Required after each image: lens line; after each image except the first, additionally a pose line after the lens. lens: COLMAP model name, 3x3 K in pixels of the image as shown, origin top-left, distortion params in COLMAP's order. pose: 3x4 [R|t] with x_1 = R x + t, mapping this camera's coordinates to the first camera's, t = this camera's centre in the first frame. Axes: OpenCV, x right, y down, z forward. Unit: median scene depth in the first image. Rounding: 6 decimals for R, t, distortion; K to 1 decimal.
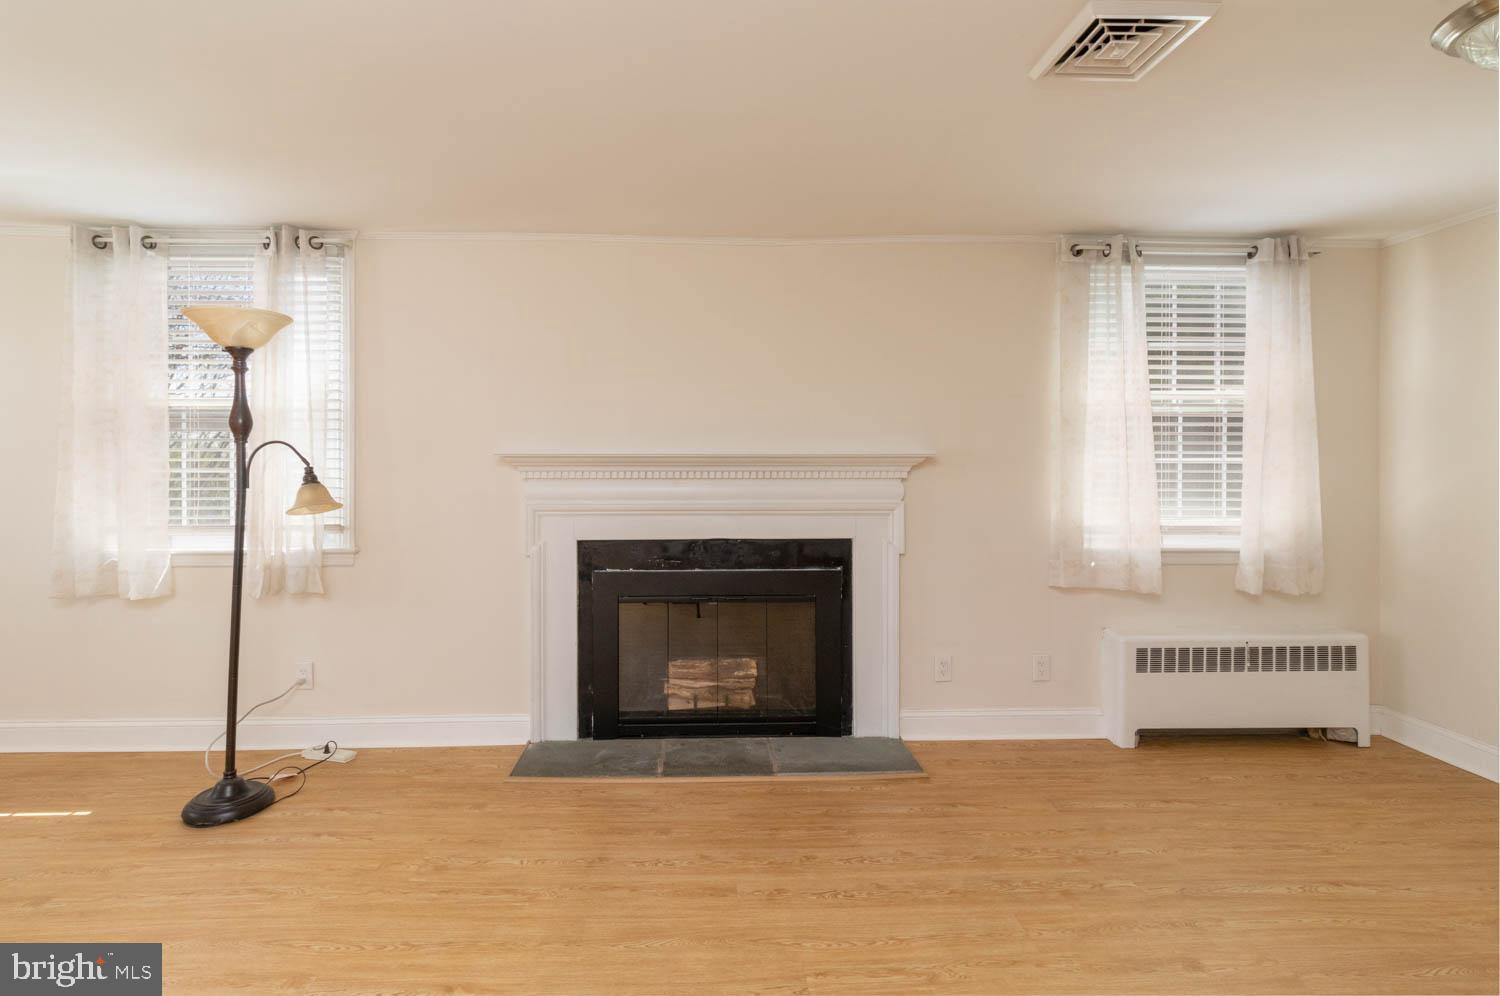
lens RADIAL K [[716.1, 0, 723.6], [0, 716.1, 470.2], [0, 0, 1]] dist [0.001338, 0.000421]
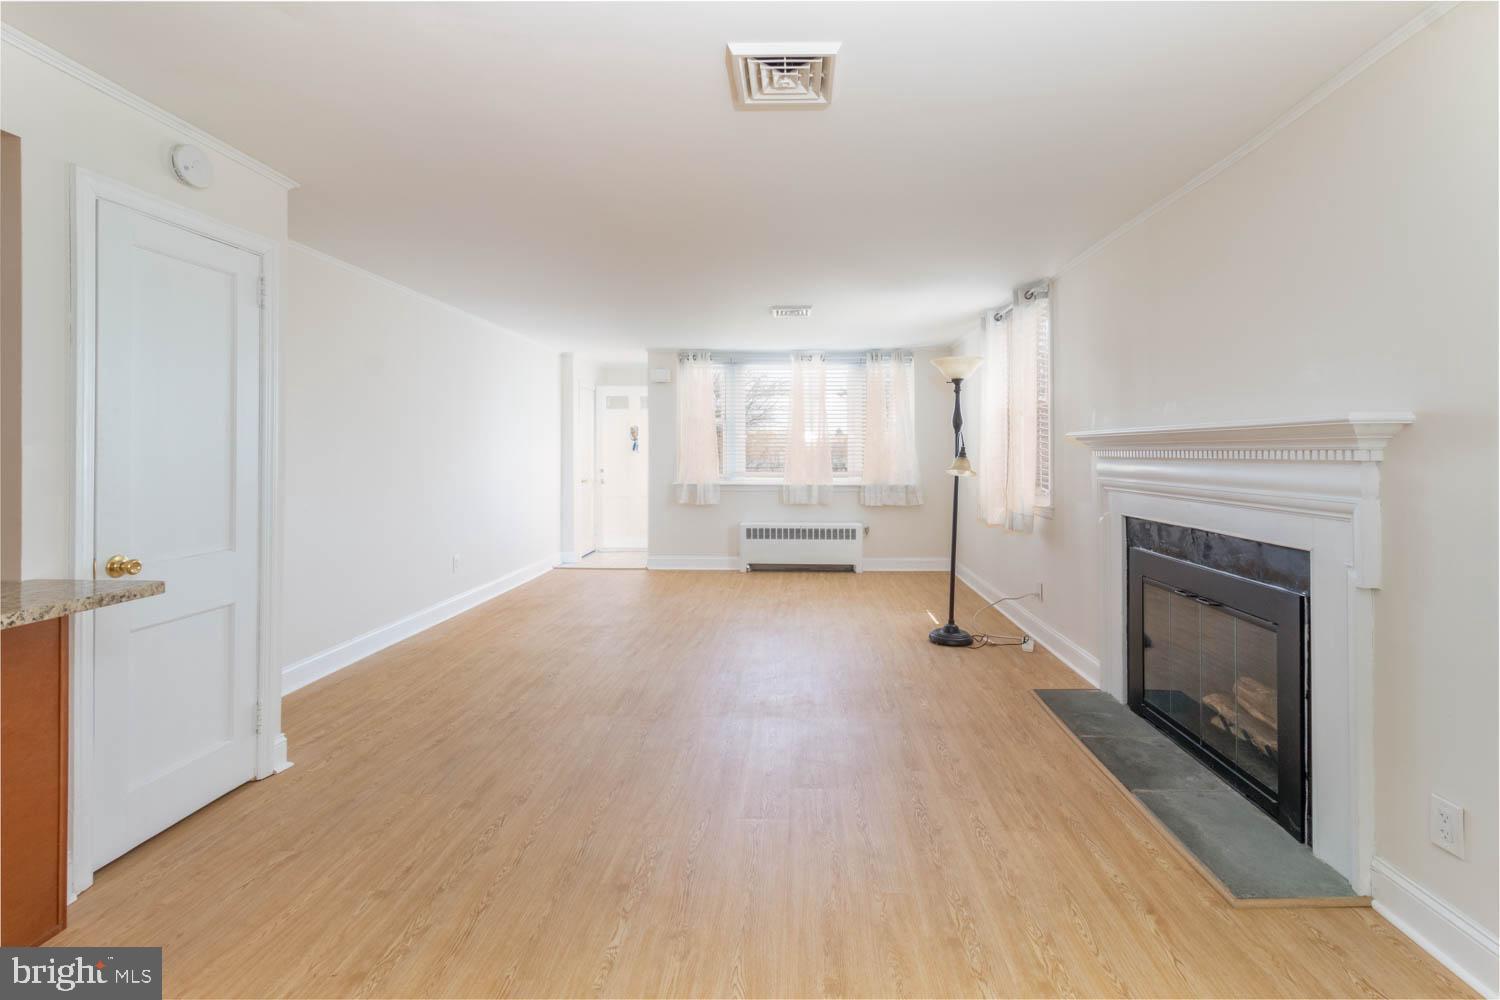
lens RADIAL K [[703.5, 0, 774.1], [0, 703.5, 442.0], [0, 0, 1]] dist [0.001527, -0.000226]
pose [[-0.064473, -0.014040, -0.997821, 1.058782], [-0.011731, 0.999843, -0.013311, 0.010712], [0.997850, 0.010847, -0.064628, 0.664738]]
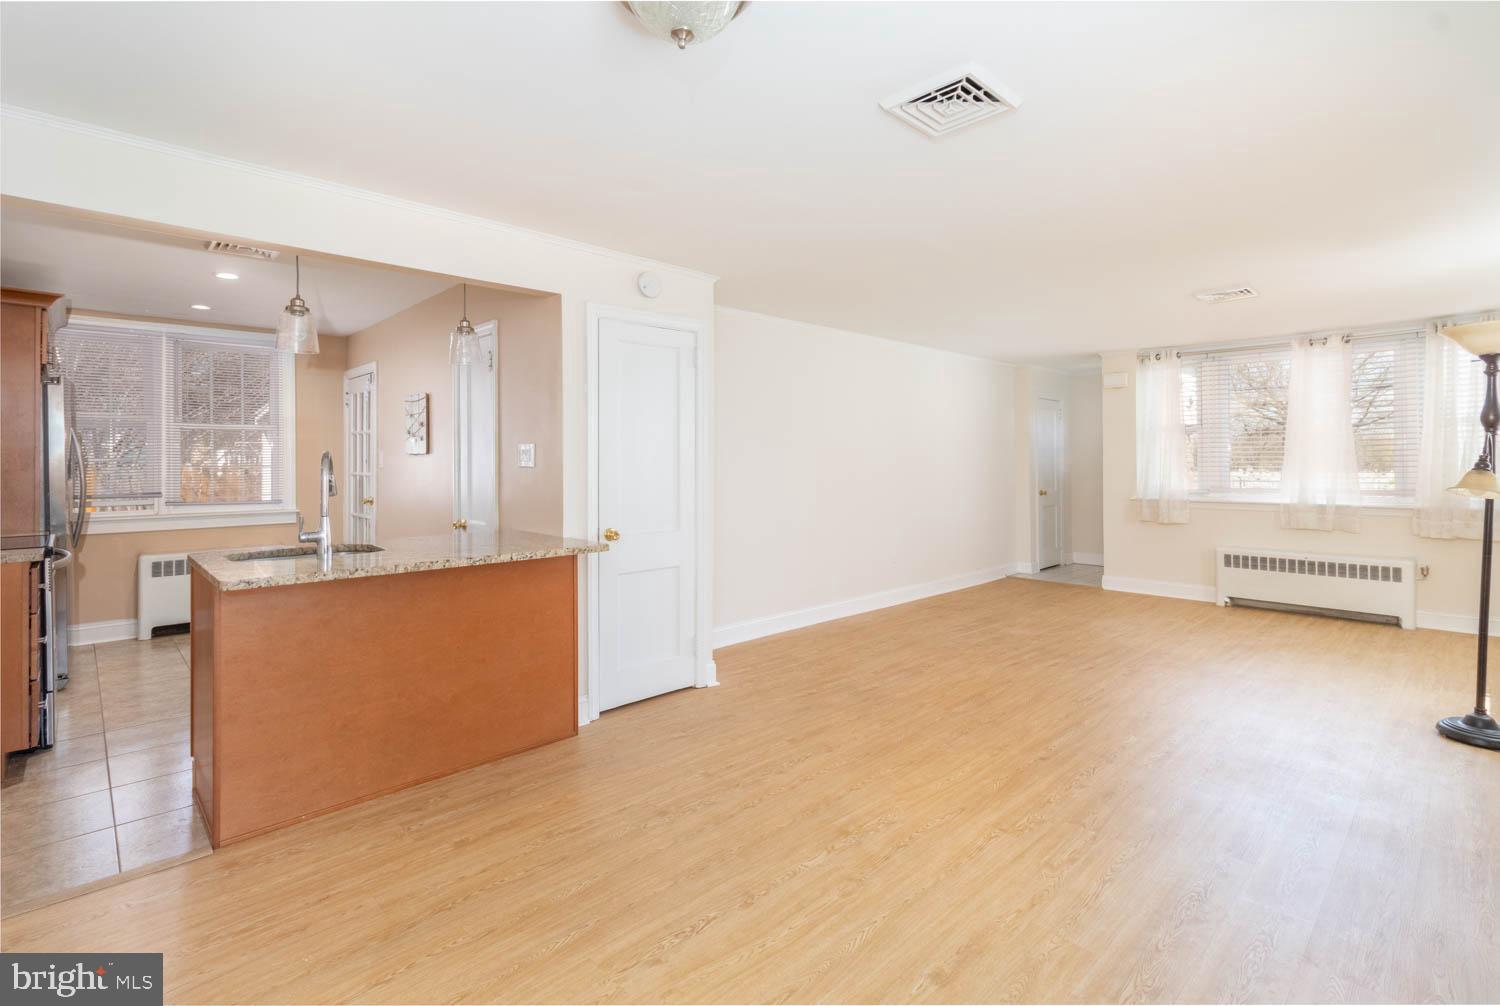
lens RADIAL K [[694.9, 0, 753.7], [0, 694.9, 454.8], [0, 0, 1]] dist [0.001561, -0.000157]
pose [[-0.742216, -0.005509, -0.670139, 0.992820], [-0.003793, 0.999985, -0.004020, 0.002242], [0.670151, -0.000442, -0.742225, 1.037882]]
